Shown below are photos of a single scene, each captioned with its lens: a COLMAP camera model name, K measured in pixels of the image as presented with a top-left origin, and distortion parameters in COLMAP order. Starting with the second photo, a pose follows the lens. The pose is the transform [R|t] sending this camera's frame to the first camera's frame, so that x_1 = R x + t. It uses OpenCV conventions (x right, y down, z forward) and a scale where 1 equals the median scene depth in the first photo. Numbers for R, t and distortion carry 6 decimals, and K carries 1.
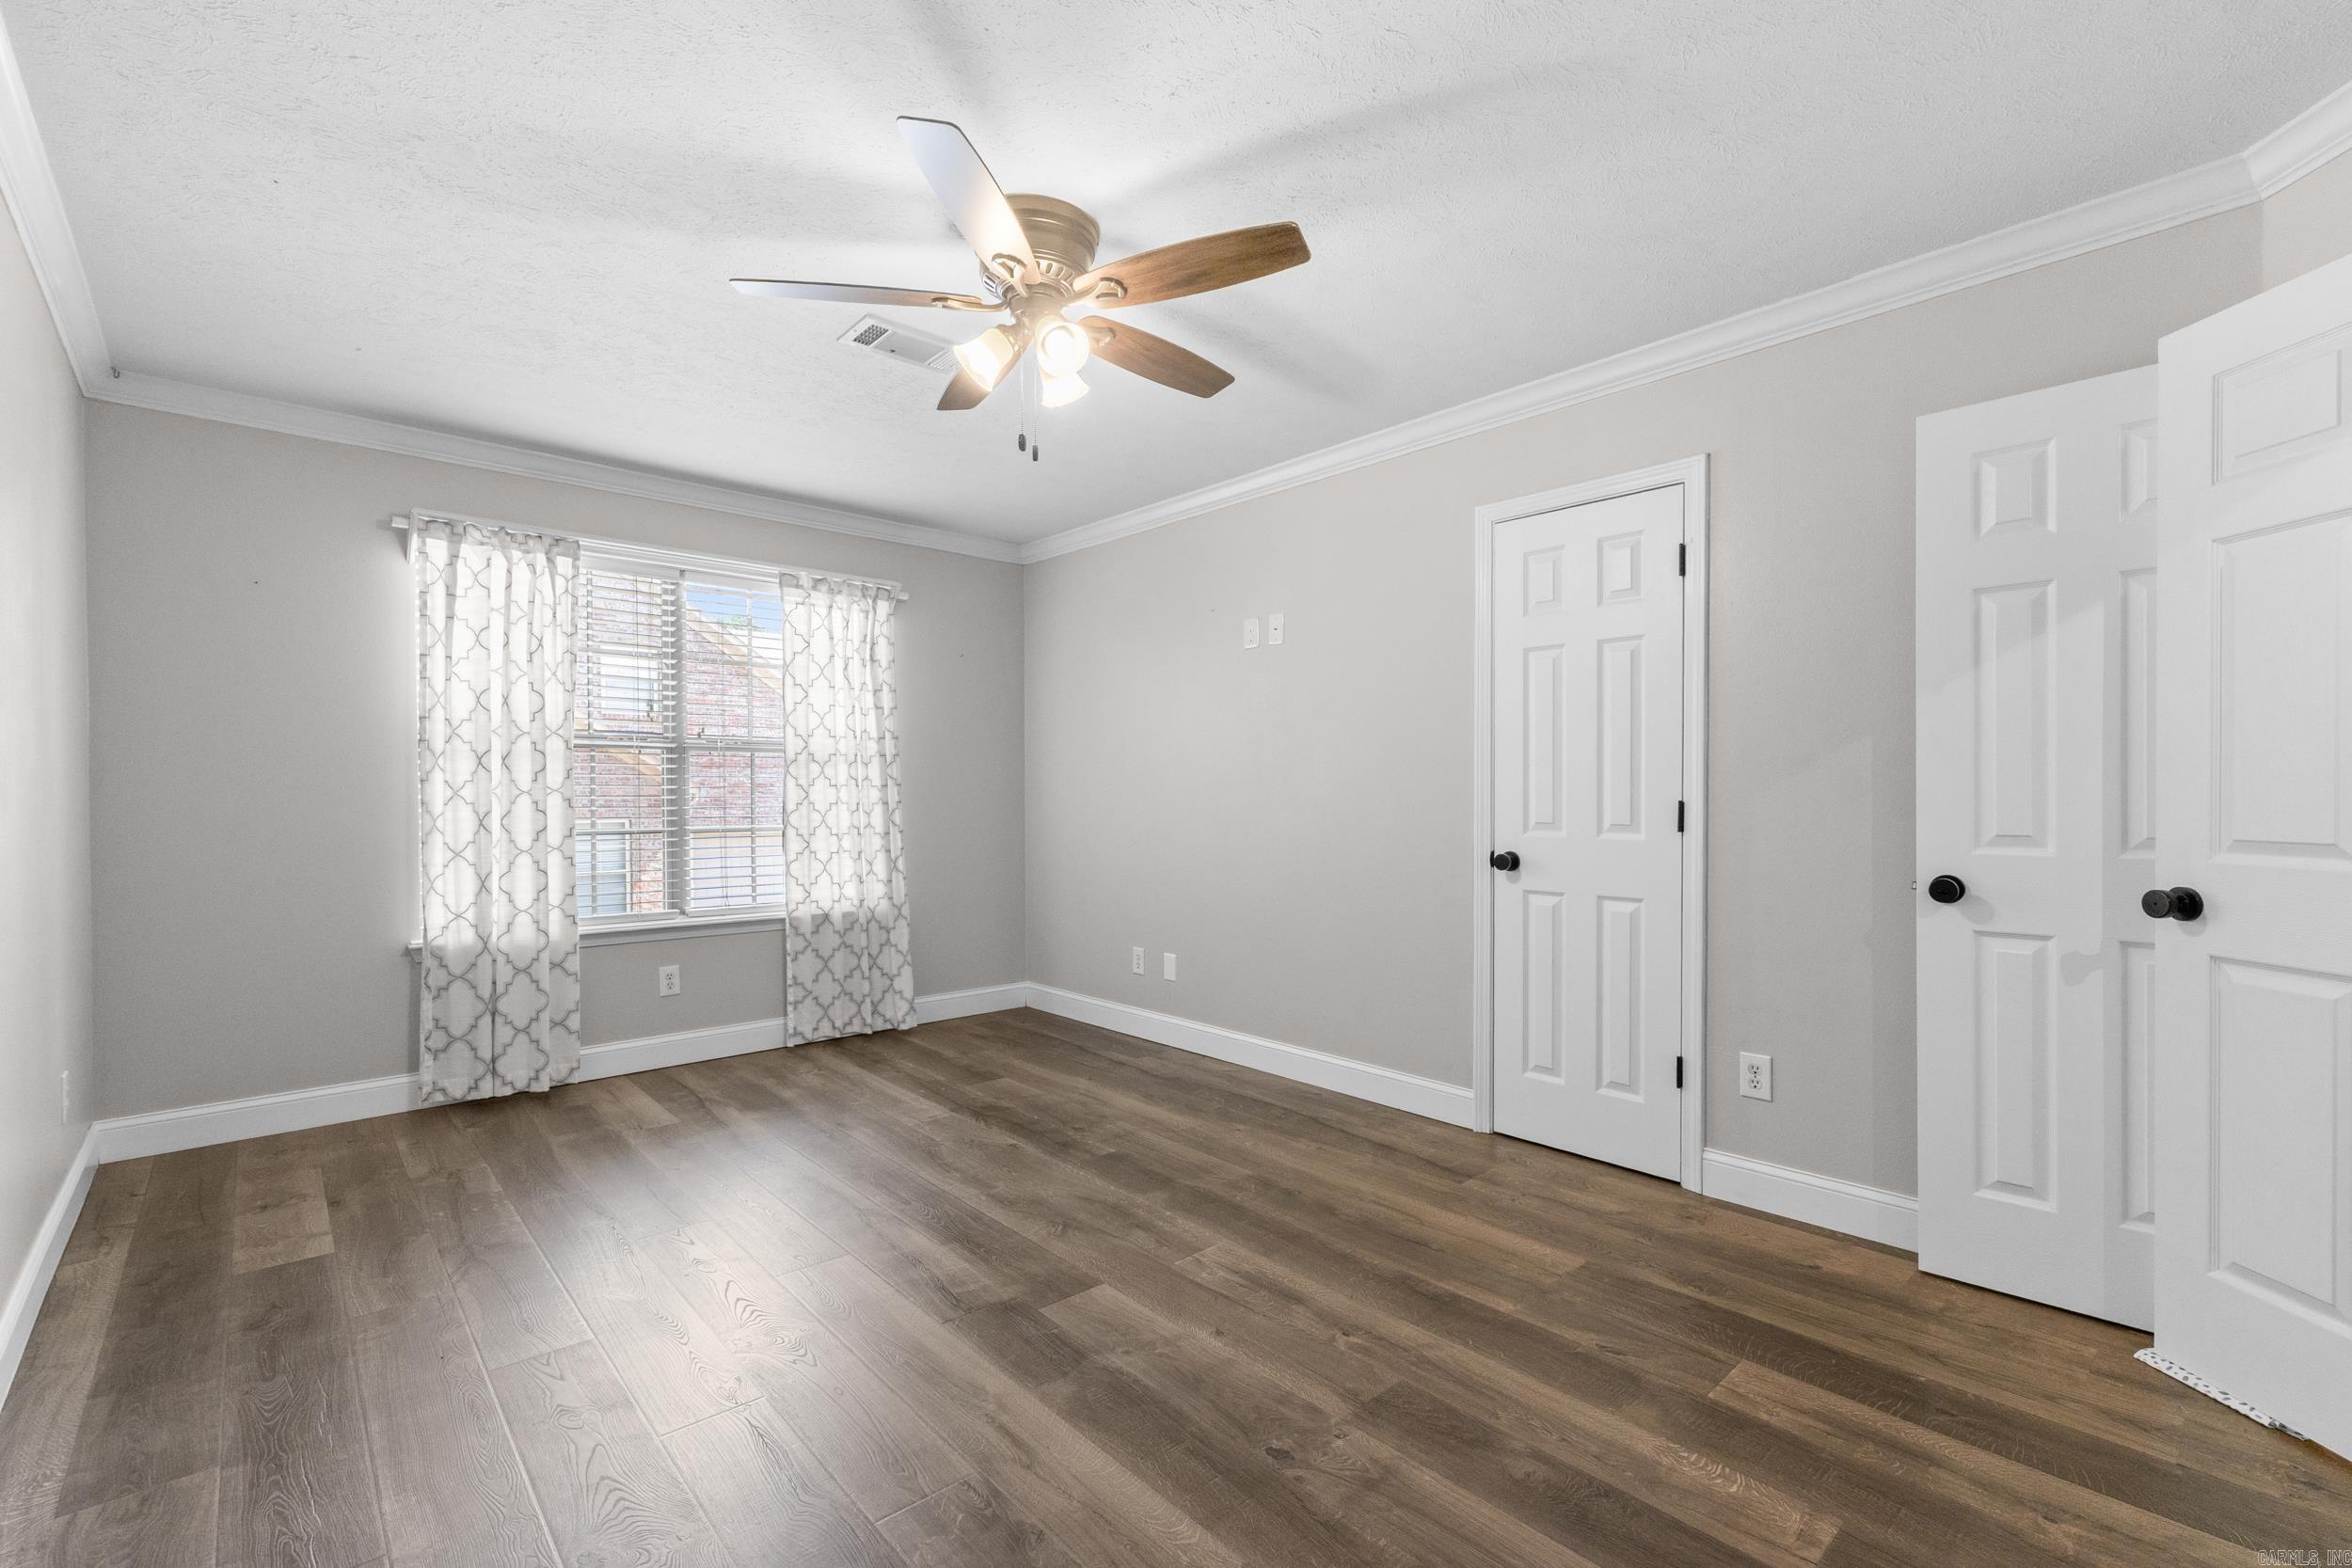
lens RADIAL K [[1016.5, 0, 1181.5], [0, 1016.5, 793.2], [0, 0, 1]] dist [0.005471, -0.001140]
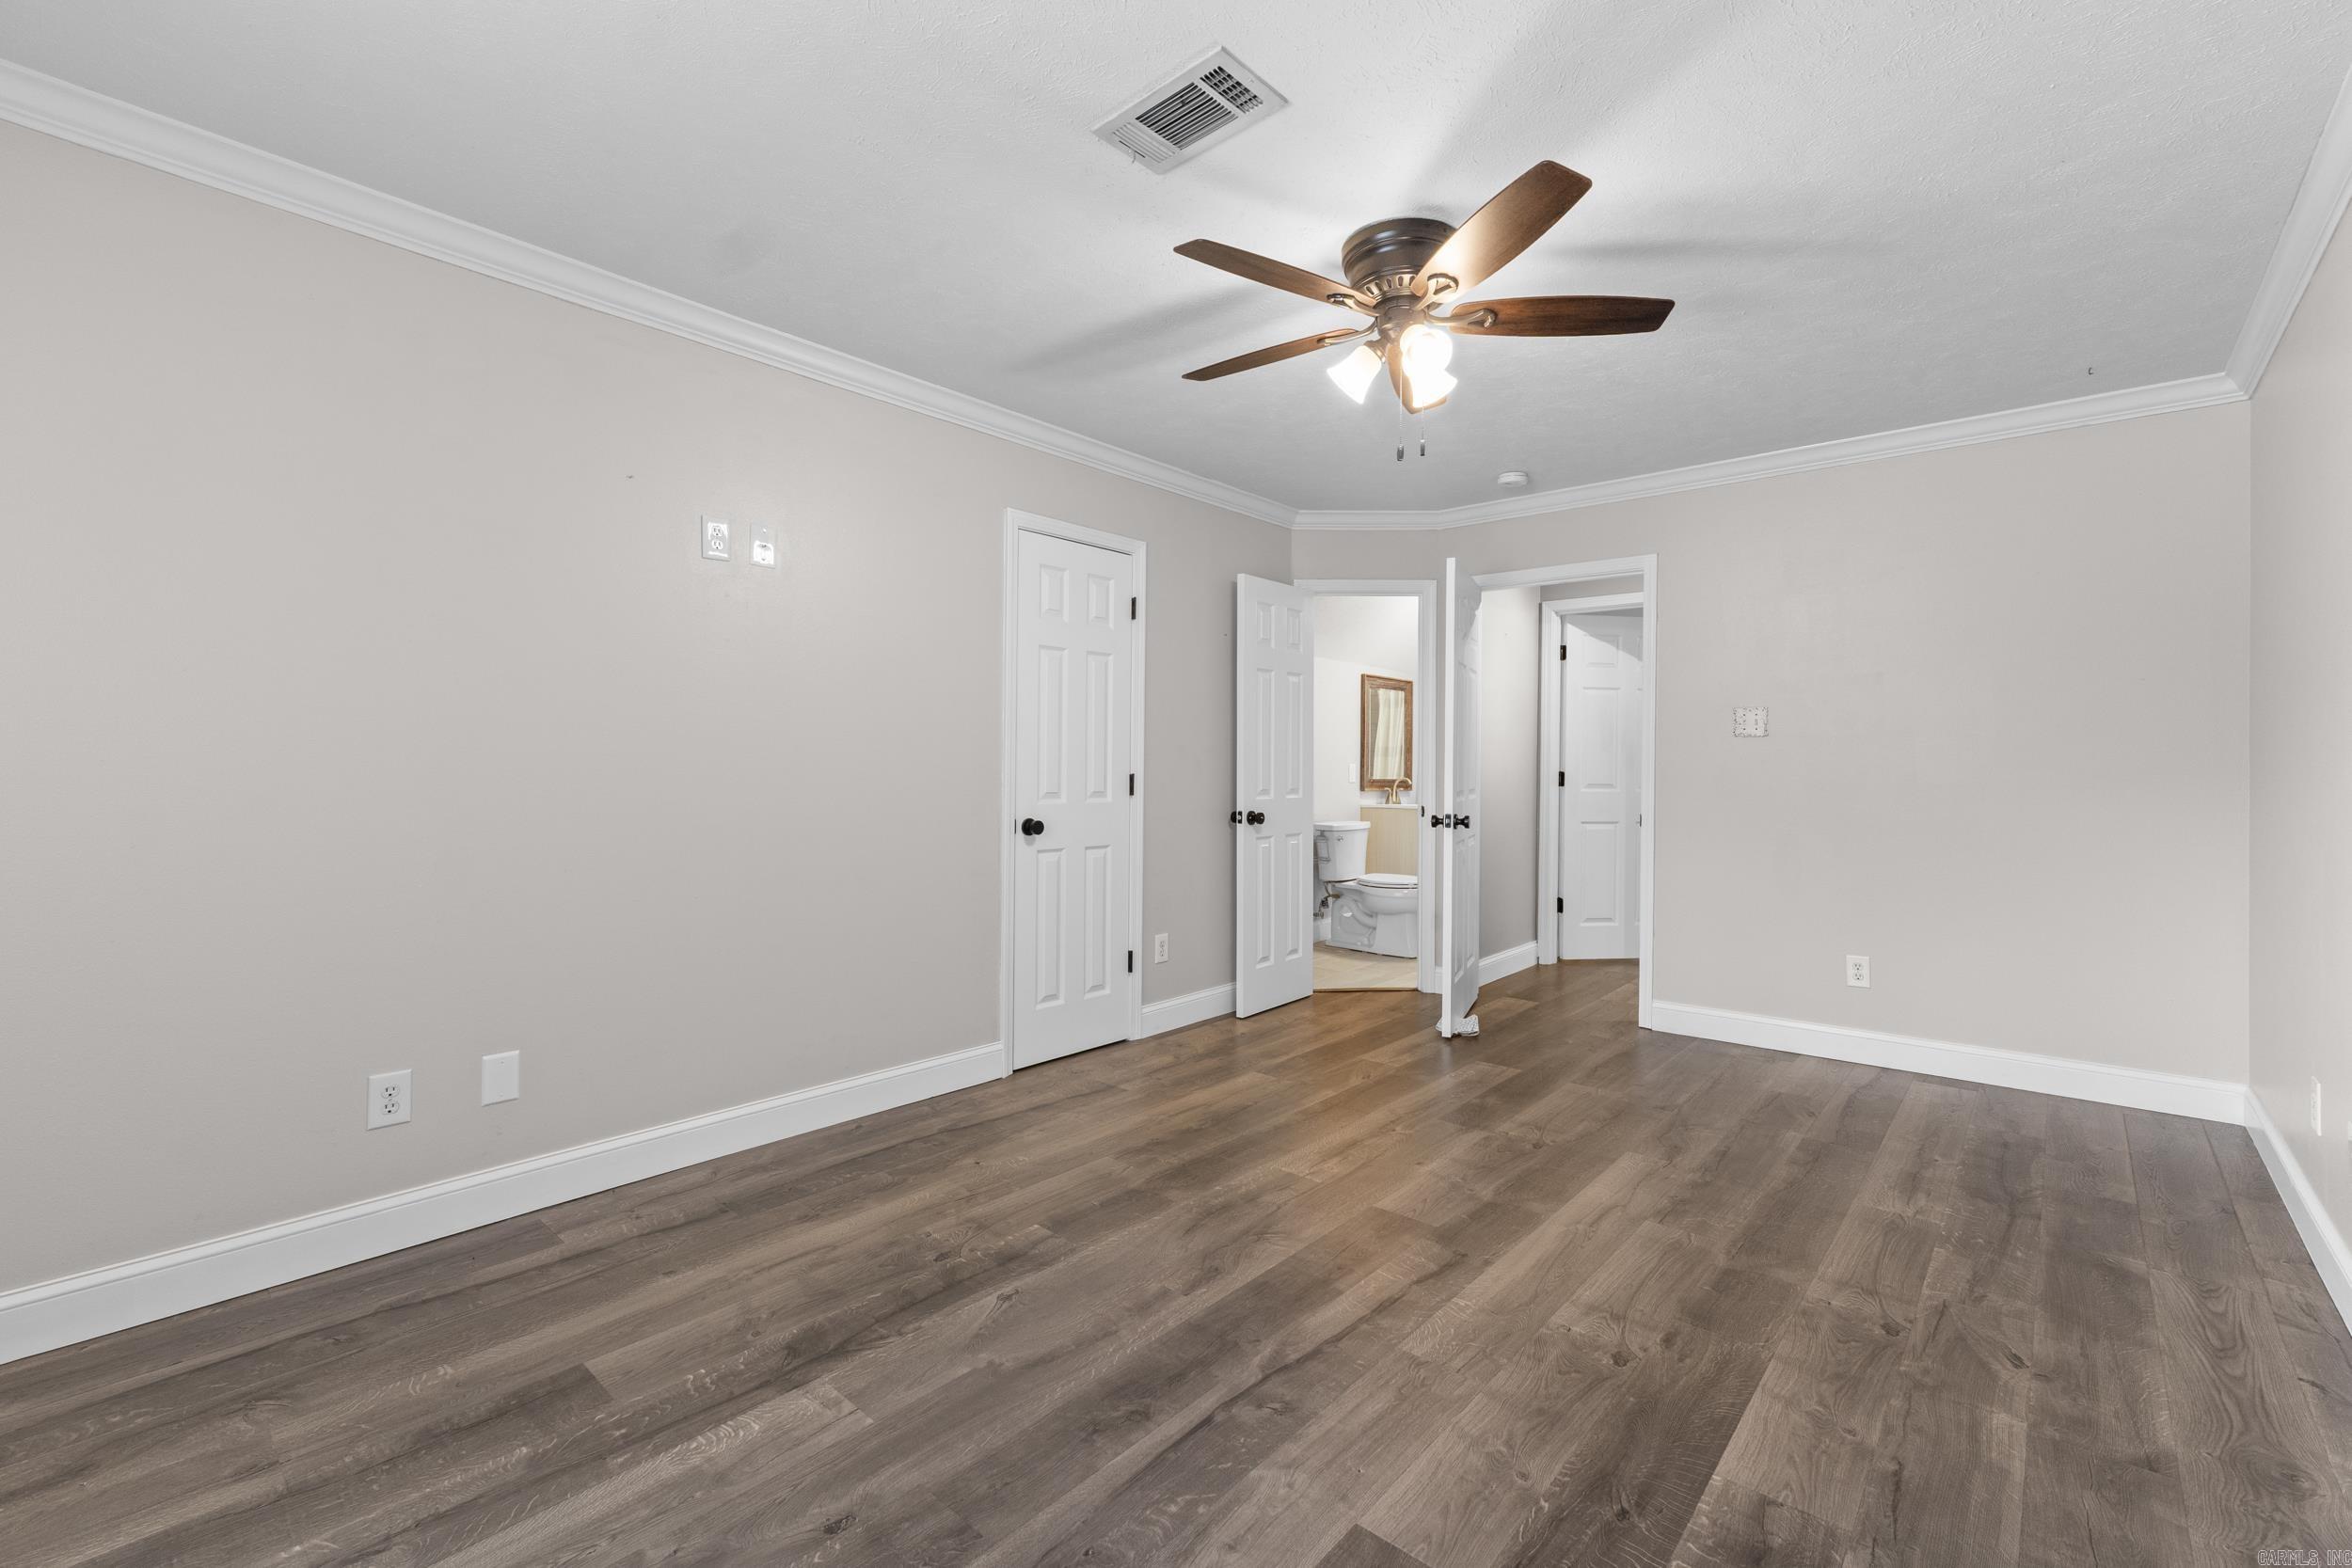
lens RADIAL K [[1016.5, 0, 1167.9], [0, 1016.5, 770.9], [0, 0, 1]] dist [0.005471, -0.001140]
pose [[-0.111903, 0.004234, 0.993710, -0.899540], [-0.002477, 0.999987, -0.004540, 0.008568], [-0.993716, -0.002969, -0.111891, 1.046302]]
